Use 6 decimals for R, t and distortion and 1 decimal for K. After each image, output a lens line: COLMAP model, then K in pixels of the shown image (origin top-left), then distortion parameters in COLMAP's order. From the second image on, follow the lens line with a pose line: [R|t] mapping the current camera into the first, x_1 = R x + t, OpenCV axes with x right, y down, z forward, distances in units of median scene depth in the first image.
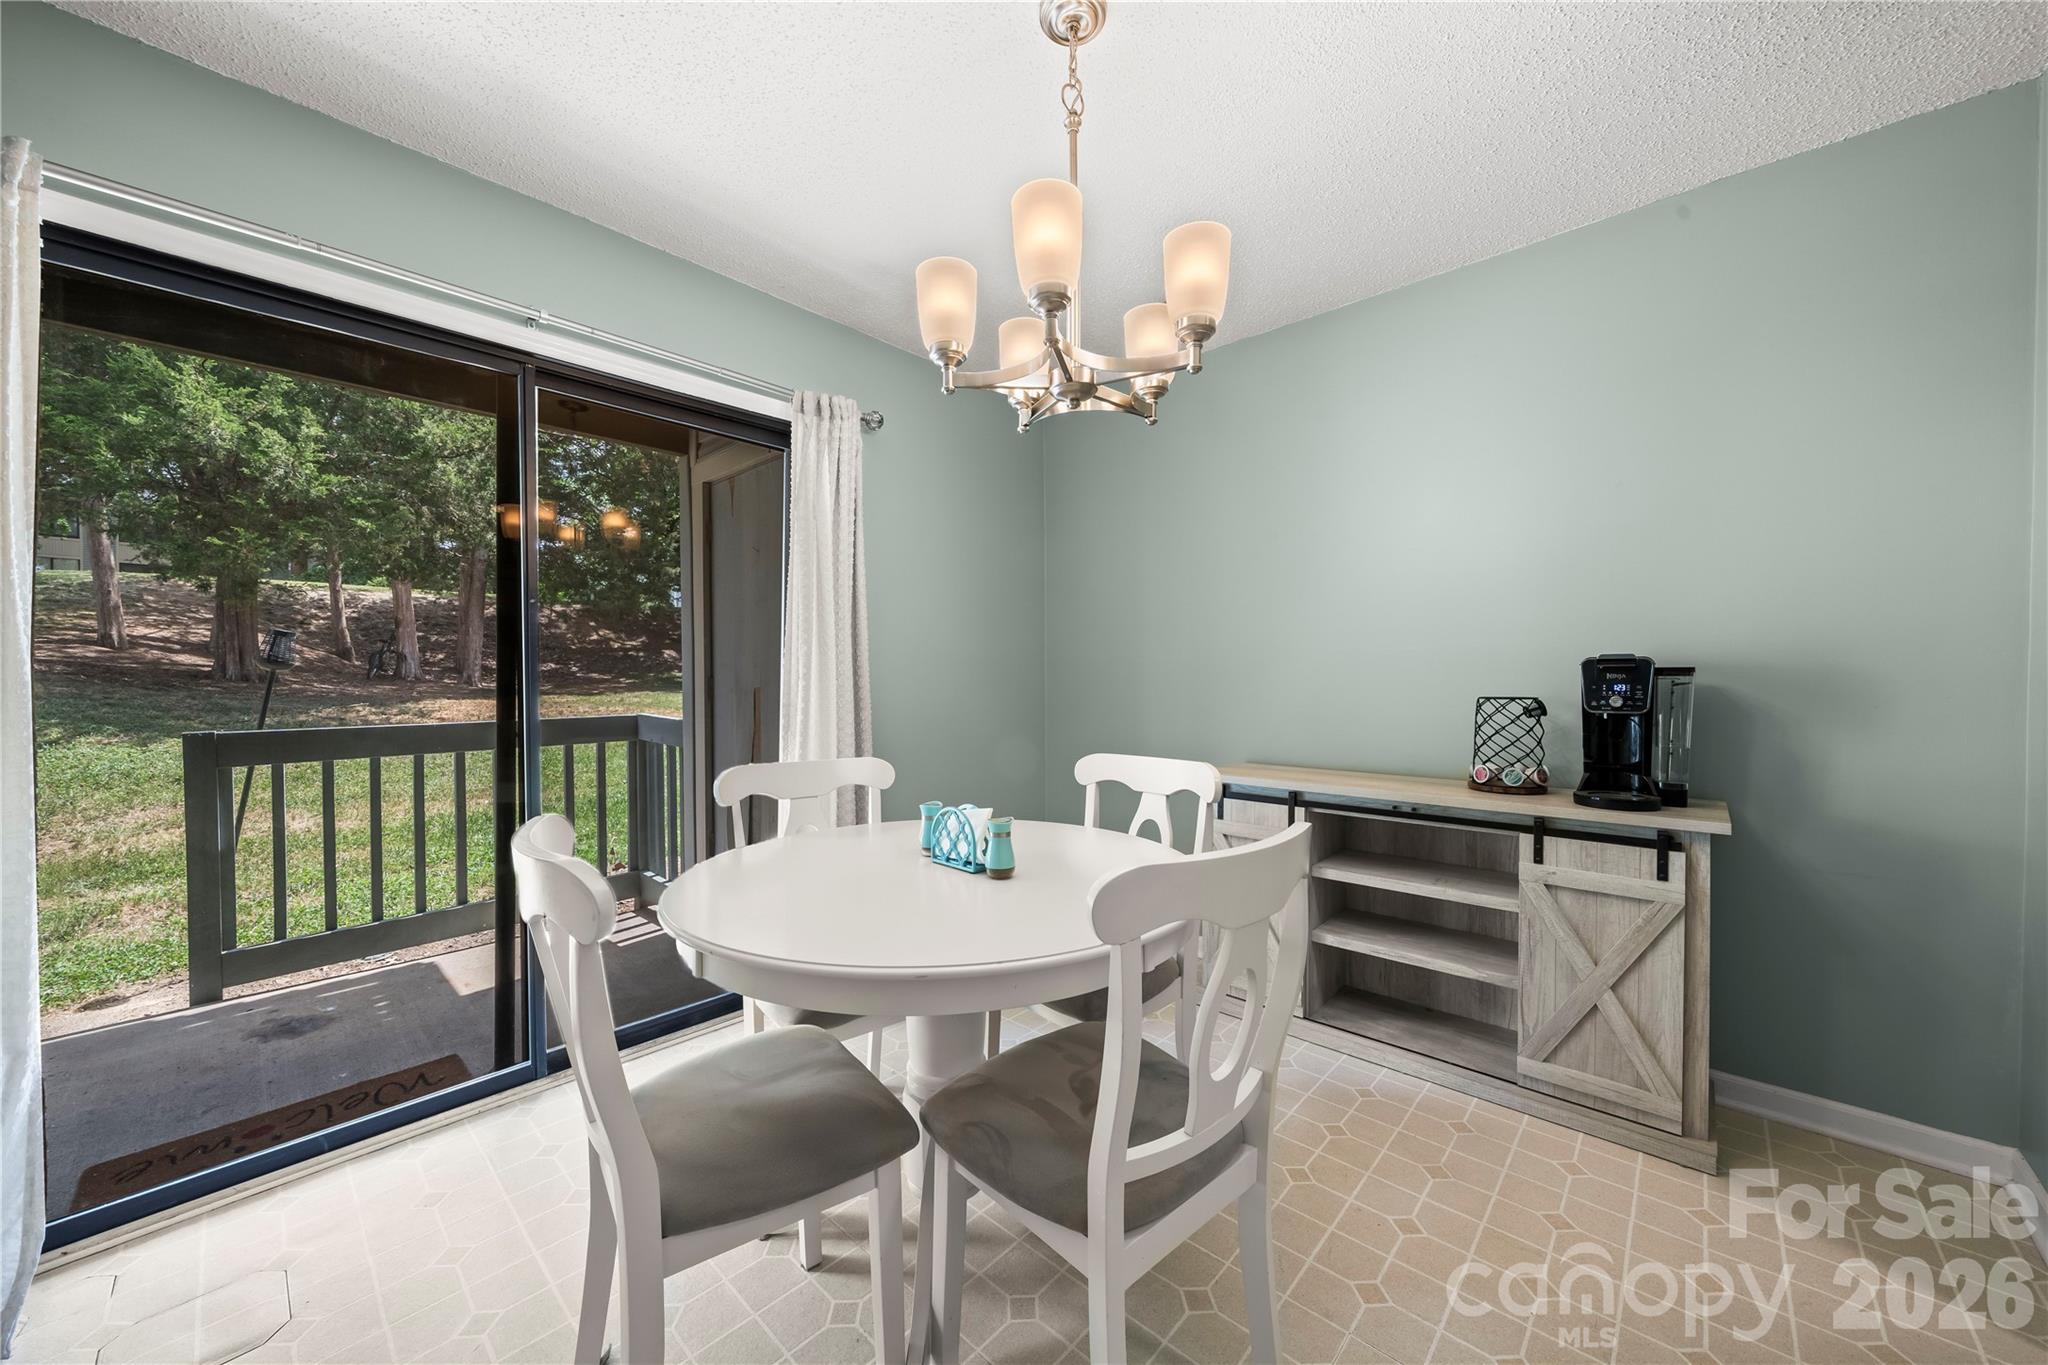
lens RADIAL K [[734.9, 0, 1021.4], [0, 734.9, 684.4], [0, 0, 1]] dist [-0.002317, -0.000203]
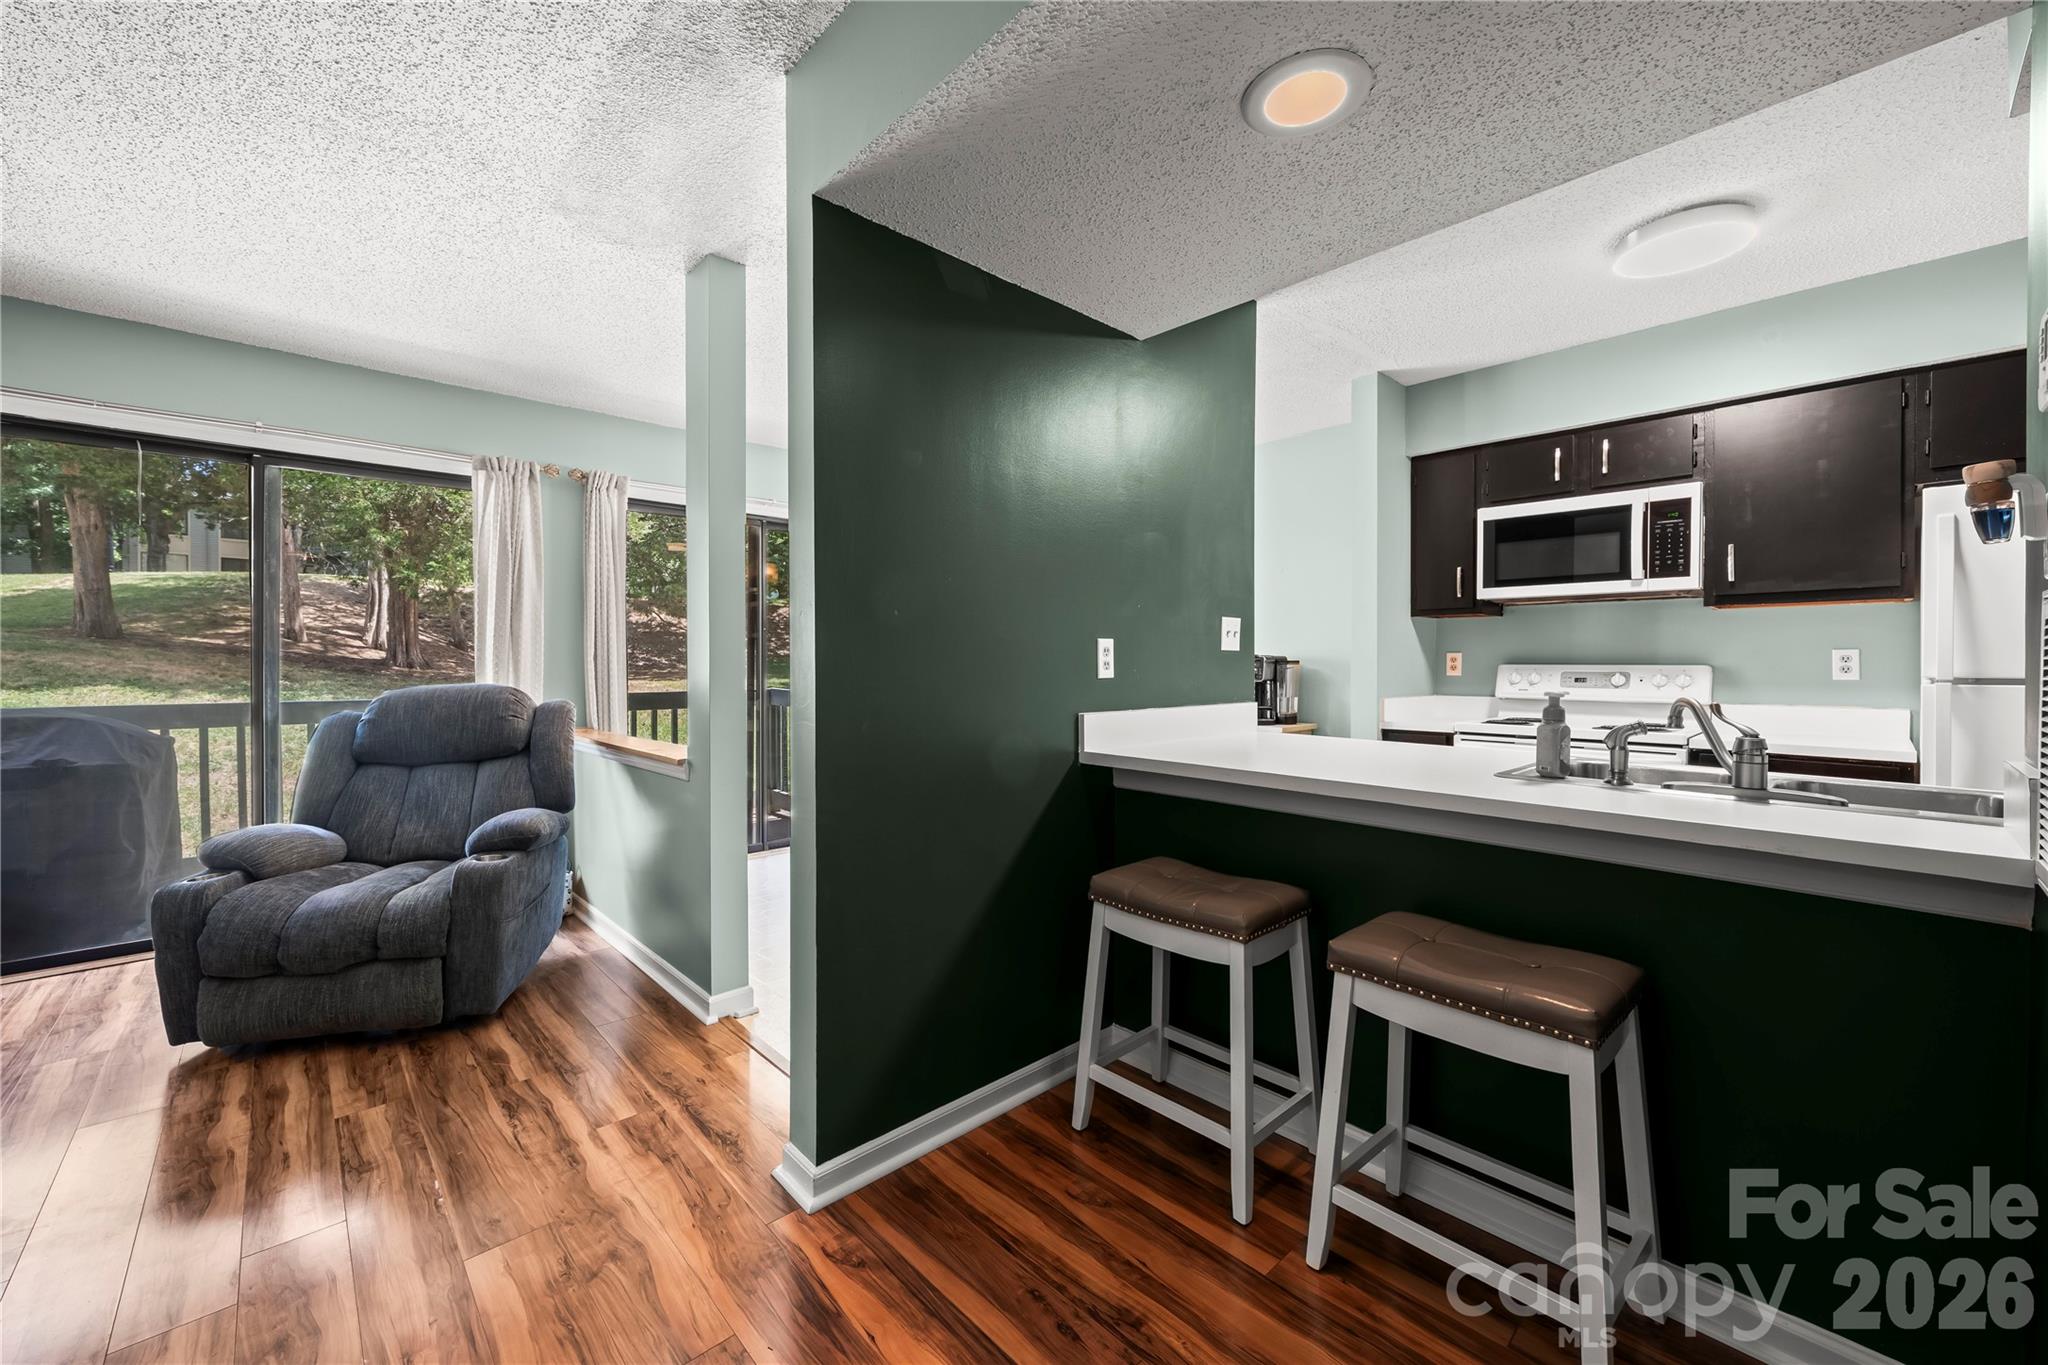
lens RADIAL K [[796.9, 0, 1020.4], [0, 796.9, 669.4], [0, 0, 1]] dist [-0.001809, -0.000013]
pose [[0.997389, 0.002973, -0.072154, 0.258177], [-0.003629, 0.999953, -0.008957, 0.026001], [0.072124, 0.009196, 0.997353, -1.352403]]
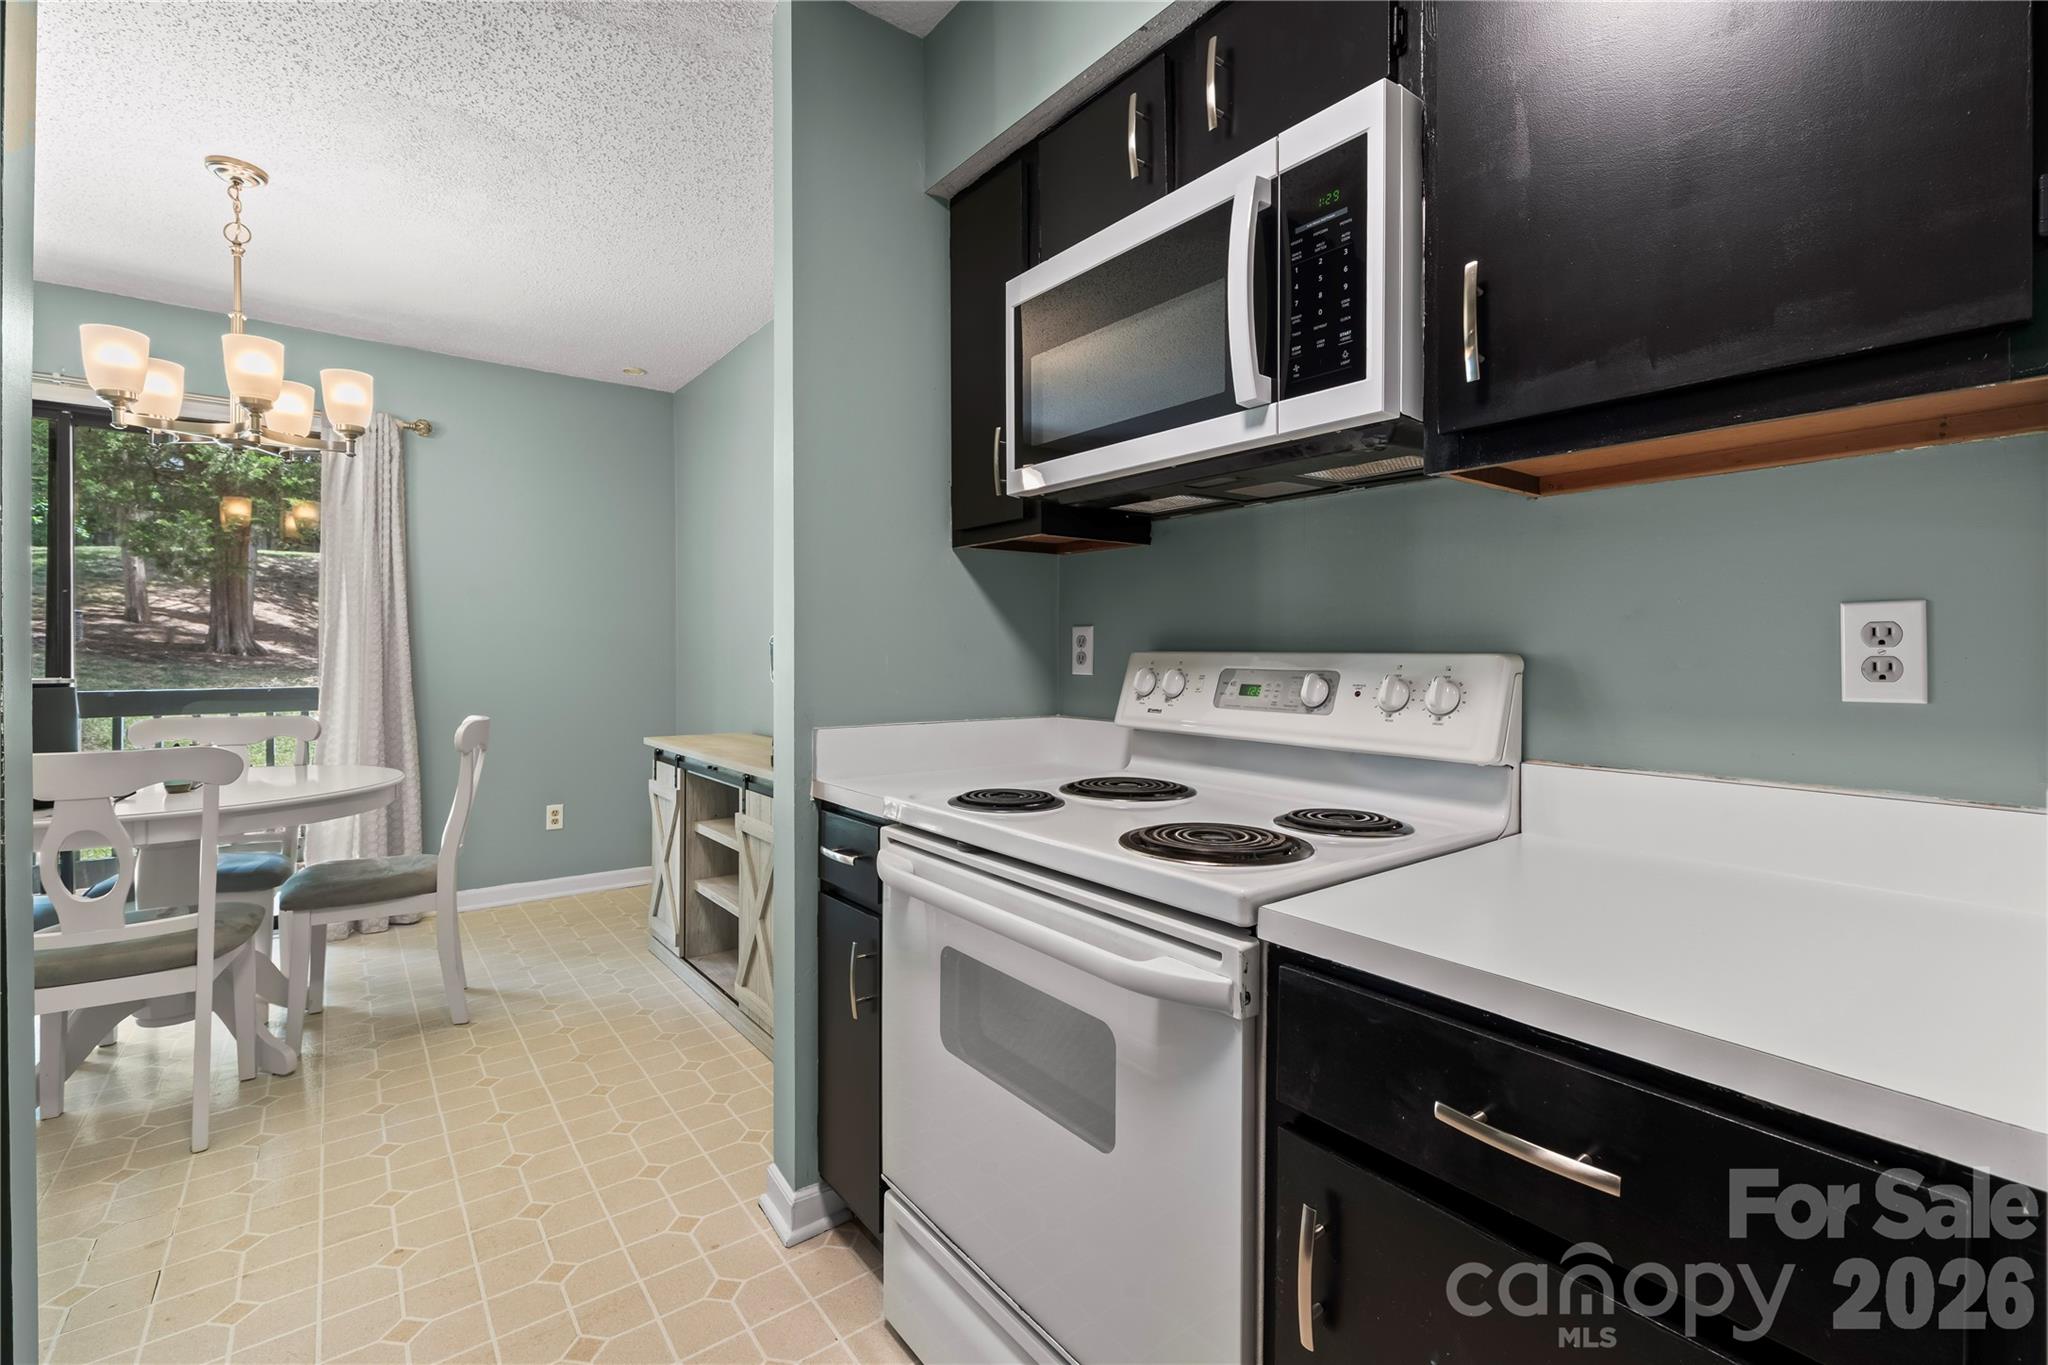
lens RADIAL K [[887.2, 0, 1021.1], [0, 887.2, 654.3], [0, 0, 1]] dist [0.002645, 0.000407]
pose [[0.987390, 0.004715, -0.158234, 1.307357], [-0.006552, 0.999917, -0.011086, 0.007317], [0.158168, 0.011983, 0.987339, -0.312509]]
